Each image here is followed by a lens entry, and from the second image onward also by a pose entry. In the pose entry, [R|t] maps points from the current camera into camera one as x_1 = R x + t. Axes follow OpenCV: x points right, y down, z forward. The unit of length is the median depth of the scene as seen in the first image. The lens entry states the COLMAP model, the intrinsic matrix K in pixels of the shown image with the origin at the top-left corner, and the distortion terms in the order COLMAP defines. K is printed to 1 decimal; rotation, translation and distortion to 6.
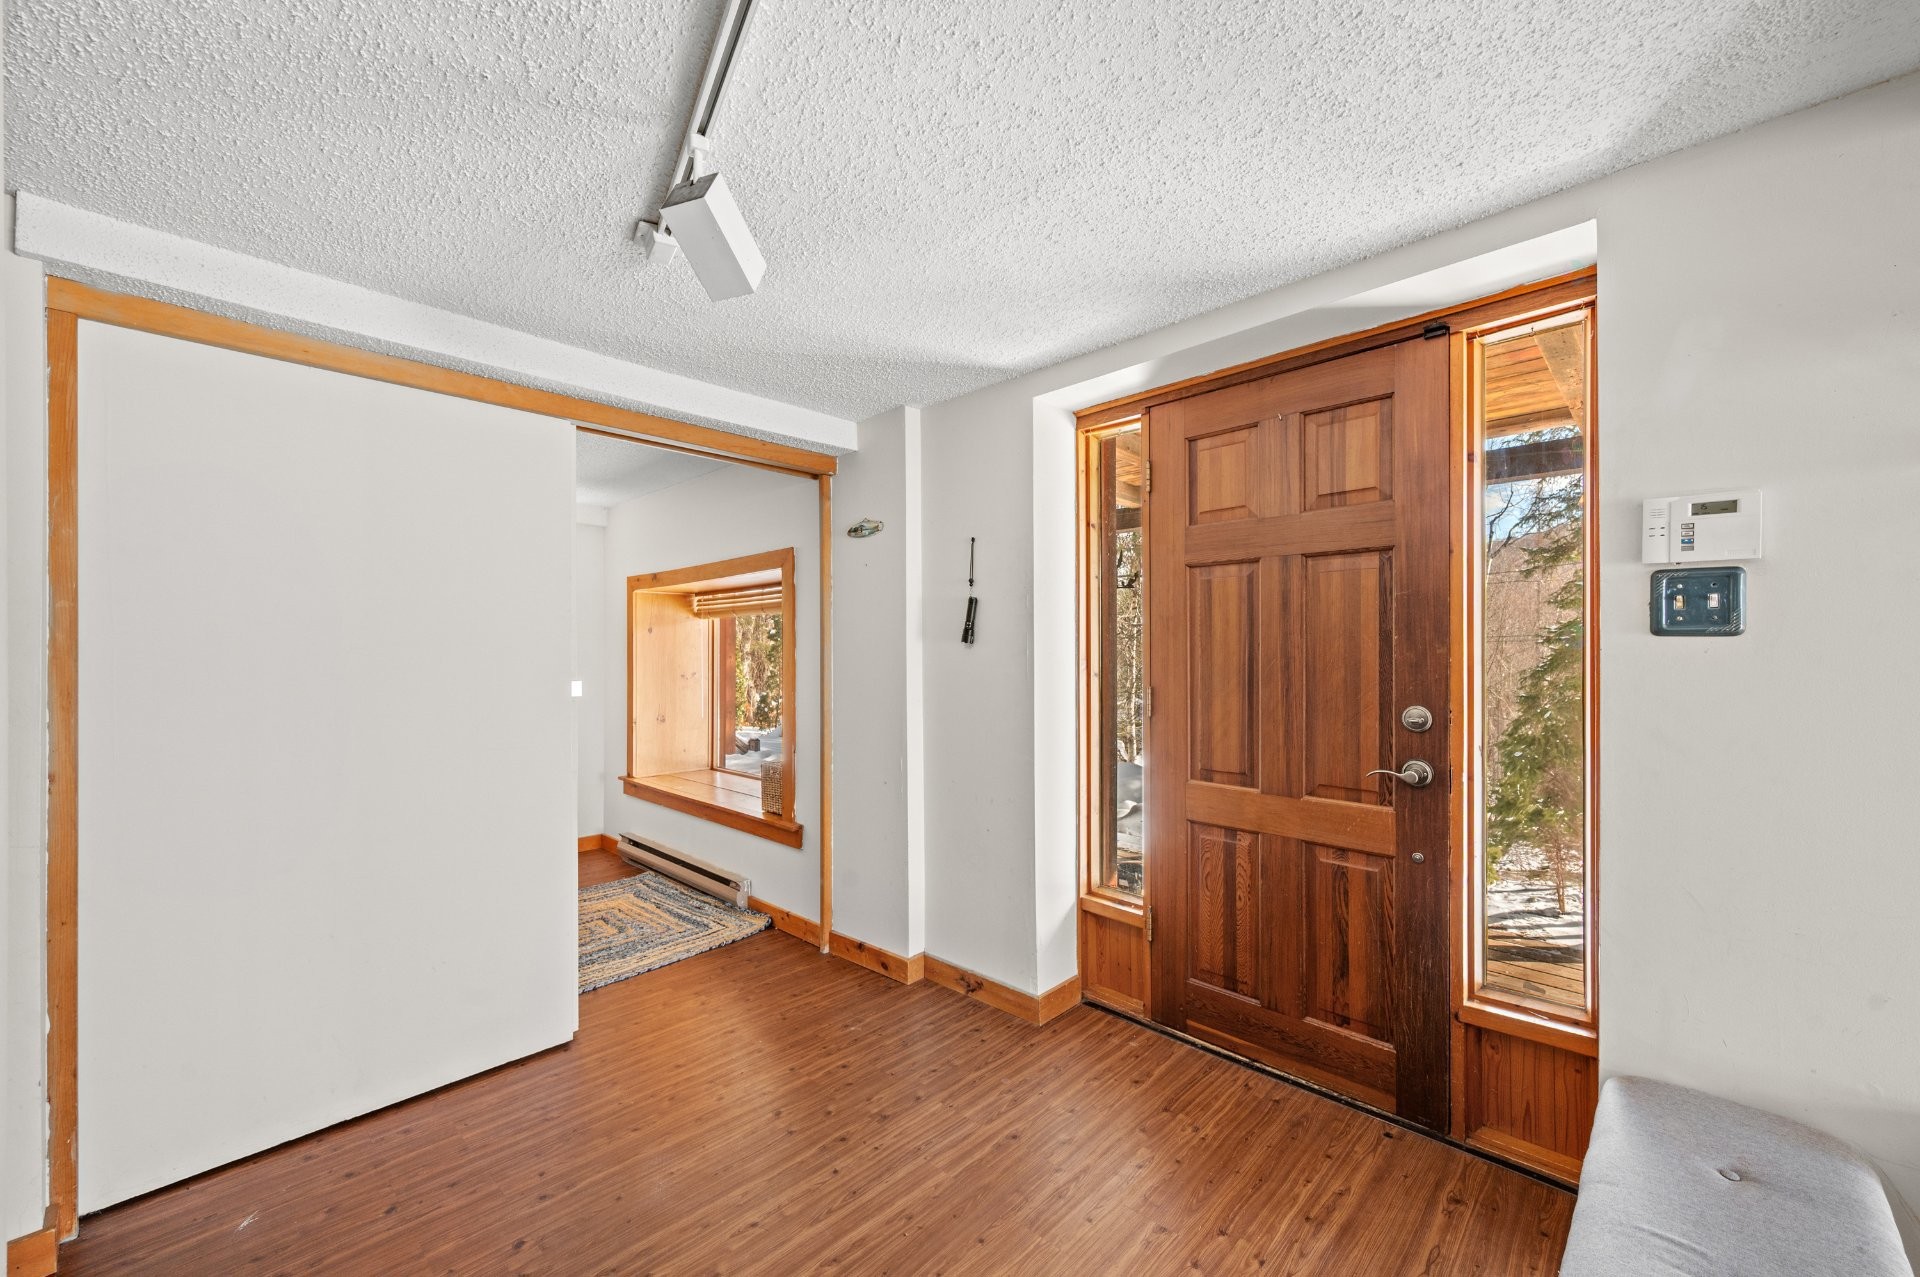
lens RADIAL K [[763.9, 0, 965.8], [0, 763.9, 649.7], [0, 0, 1]] dist [-0.004254, -0.000116]
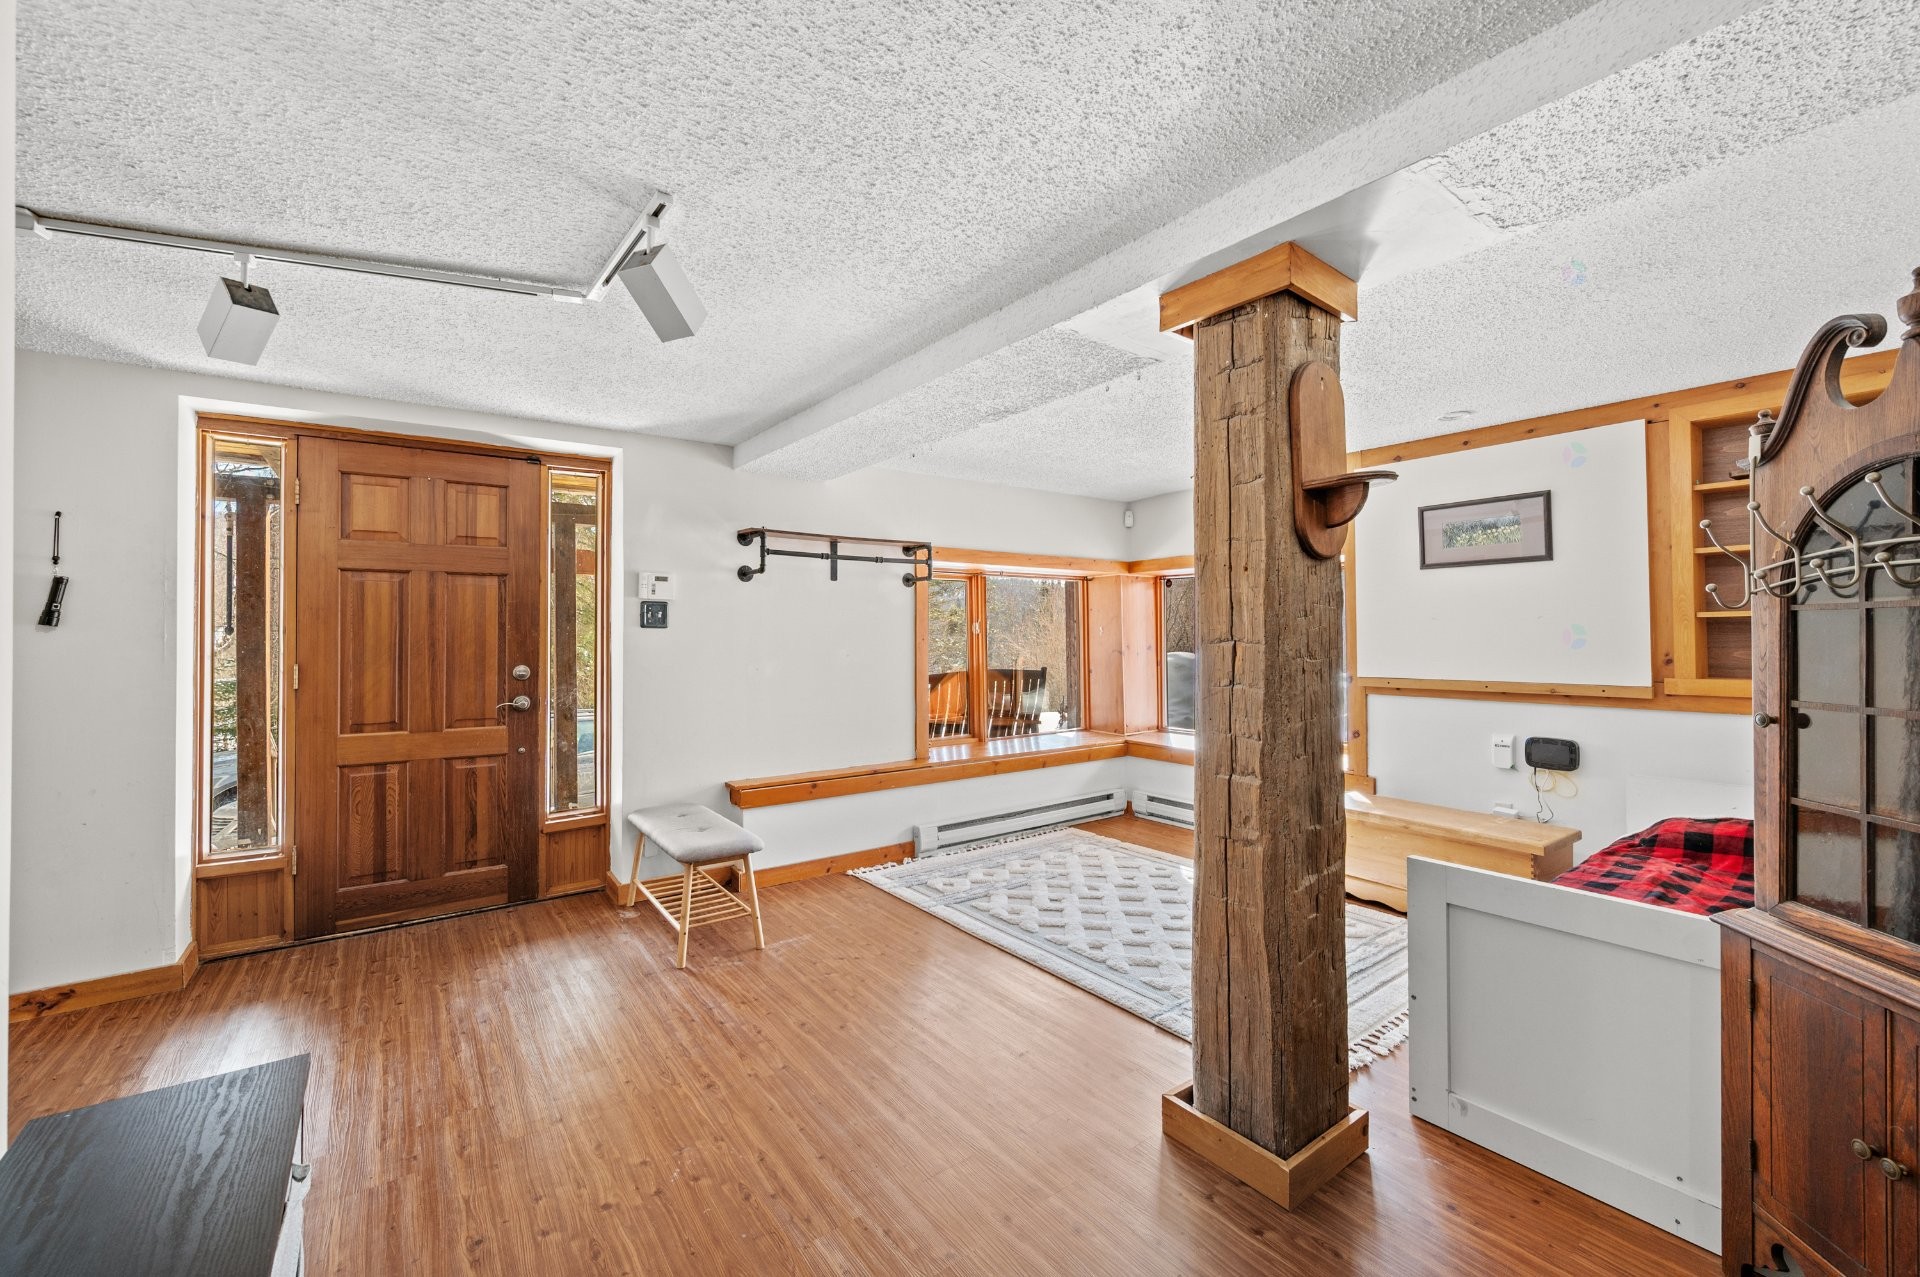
lens RADIAL K [[763.9, 0, 964.2], [0, 763.9, 632.0], [0, 0, 1]] dist [-0.004254, -0.000116]
pose [[0.177693, 0.005447, 0.984071, -0.879382], [0.002777, 0.999978, -0.006036, 0.008196], [-0.984082, 0.003805, 0.177674, -0.301571]]
